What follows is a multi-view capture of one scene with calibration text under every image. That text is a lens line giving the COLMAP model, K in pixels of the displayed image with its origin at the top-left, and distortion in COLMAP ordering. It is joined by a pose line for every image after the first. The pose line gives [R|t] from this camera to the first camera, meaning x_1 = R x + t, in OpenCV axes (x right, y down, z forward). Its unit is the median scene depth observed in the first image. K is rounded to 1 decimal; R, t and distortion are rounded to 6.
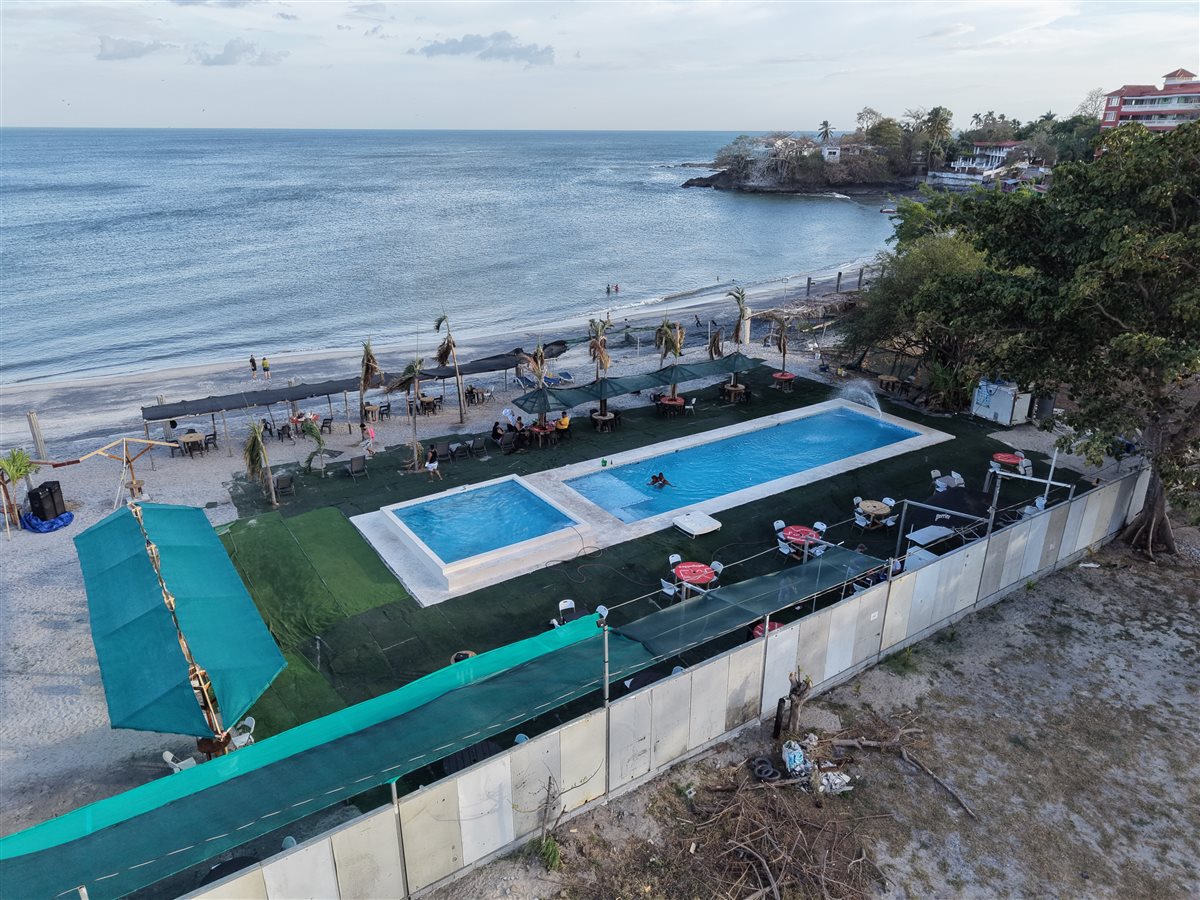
lens RADIAL K [[803.6, 0, 600.0], [0, 803.6, 450.0], [0, 0, 1]] dist [0.013155, -0.011725]
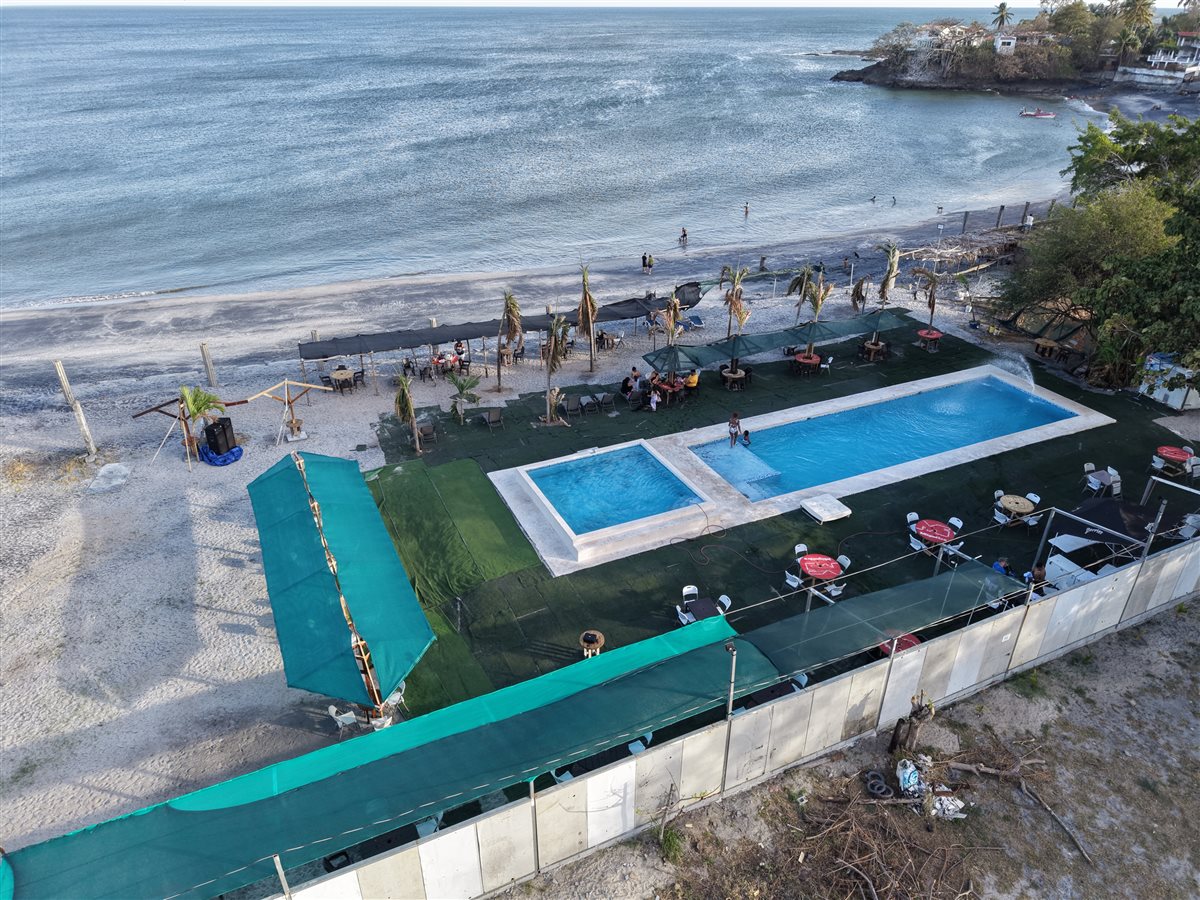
lens RADIAL K [[803.6, 0, 600.0], [0, 803.6, 450.0], [0, 0, 1]] dist [0.013155, -0.011725]
pose [[0.987902, 0.073259, -0.136684, -0.023320], [-0.055722, 0.990209, 0.127987, -0.089478], [0.144722, -0.118823, 0.982312, -0.006941]]
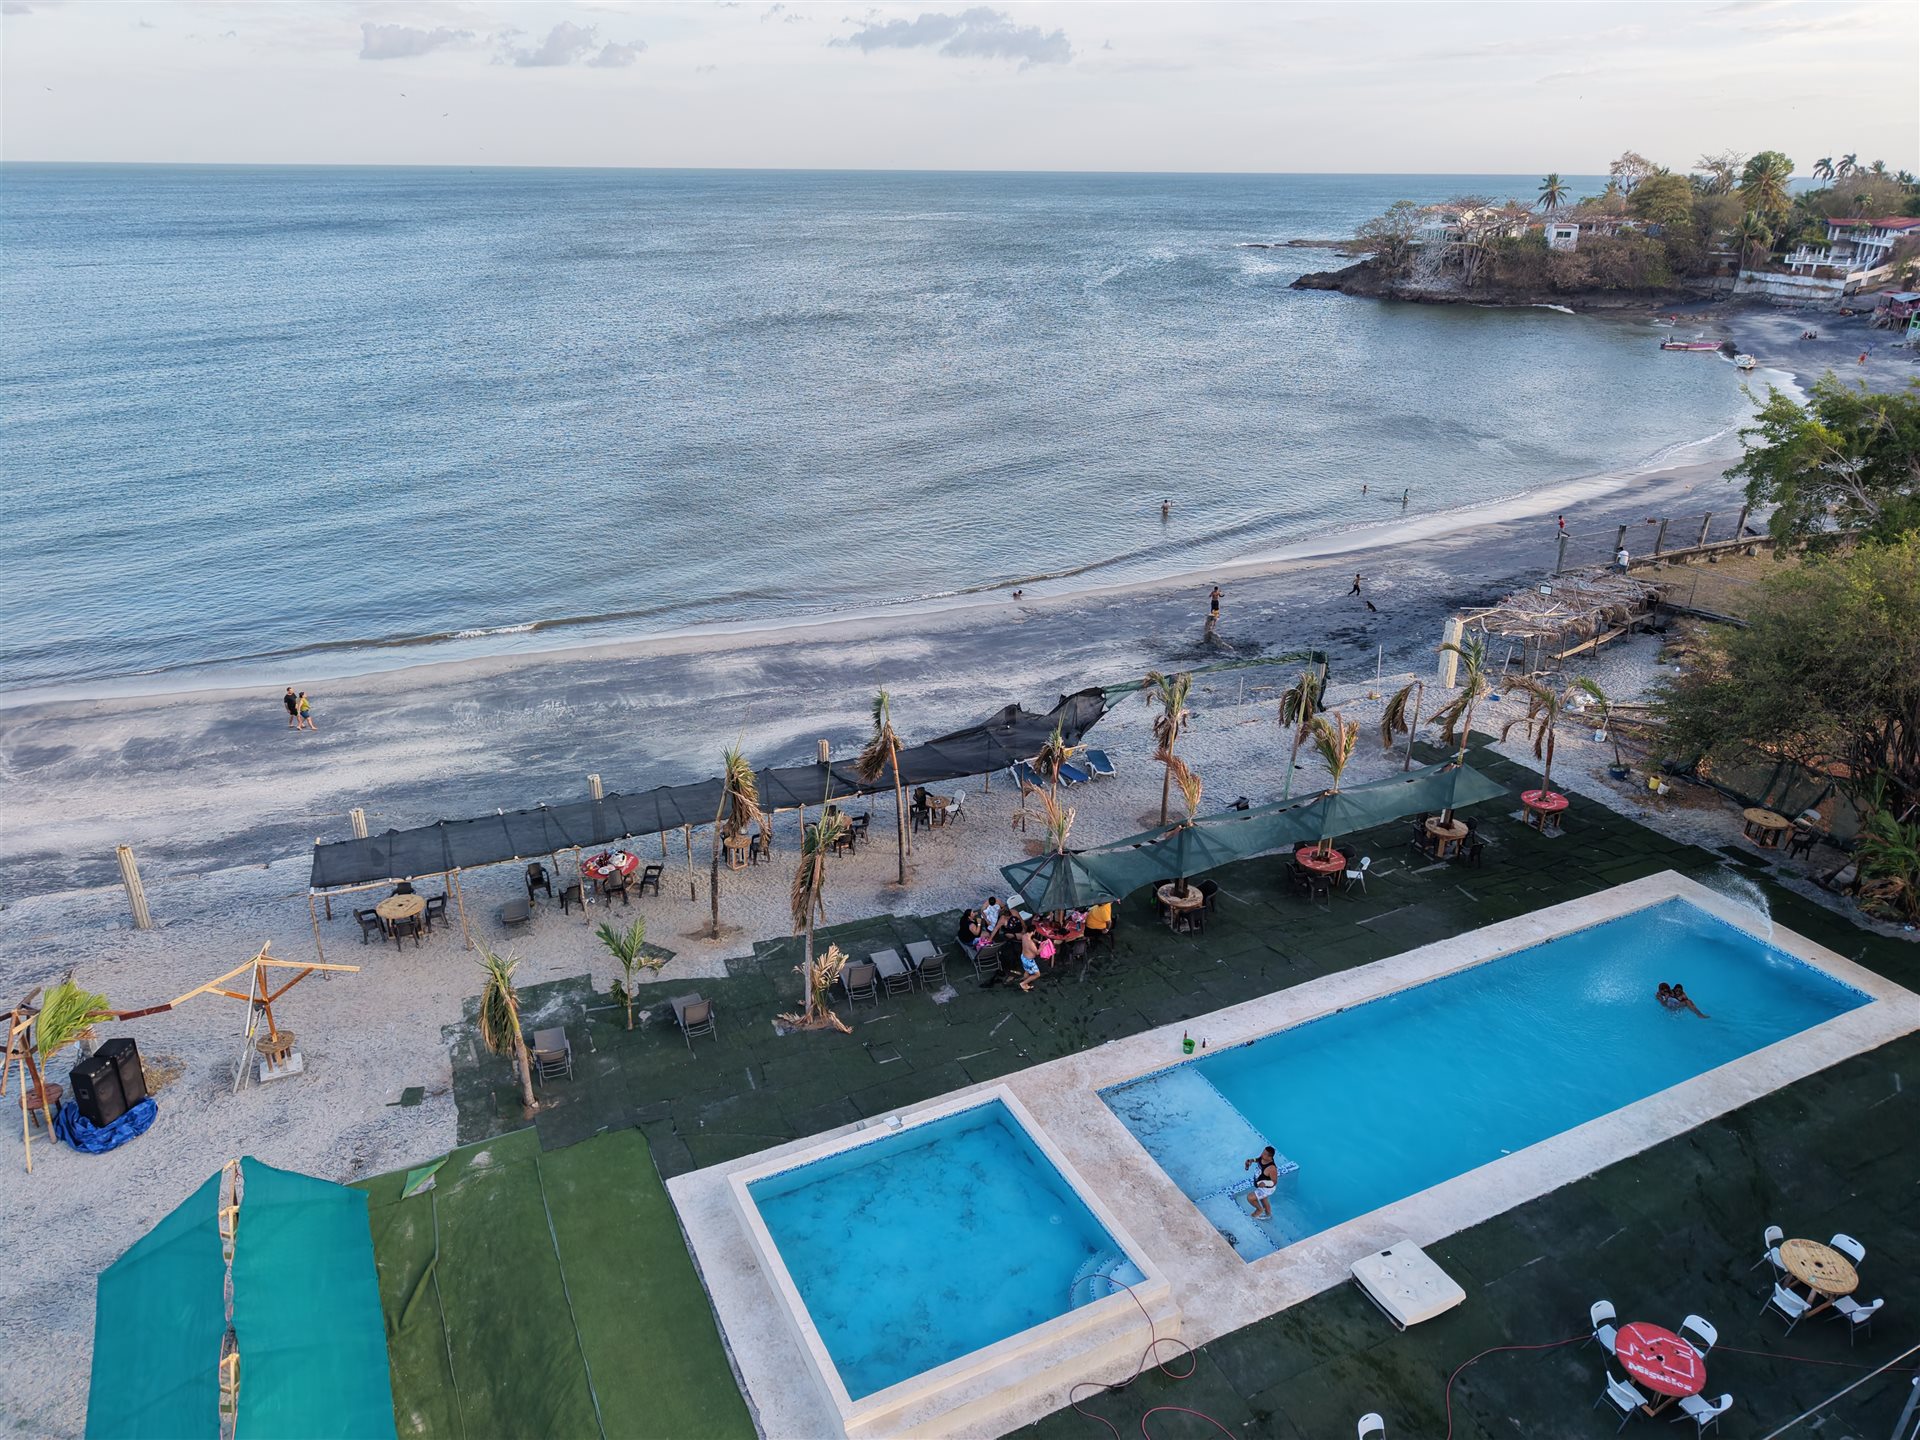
lens RADIAL K [[1285.8, 0, 960.0], [0, 1285.8, 720.0], [0, 0, 1]] dist [0.013155, -0.011725]
pose [[0.991031, 0.056744, -0.120987, -0.057126], [-0.053790, 0.998172, 0.027546, -0.226253], [0.122329, -0.020791, 0.992272, 0.254627]]
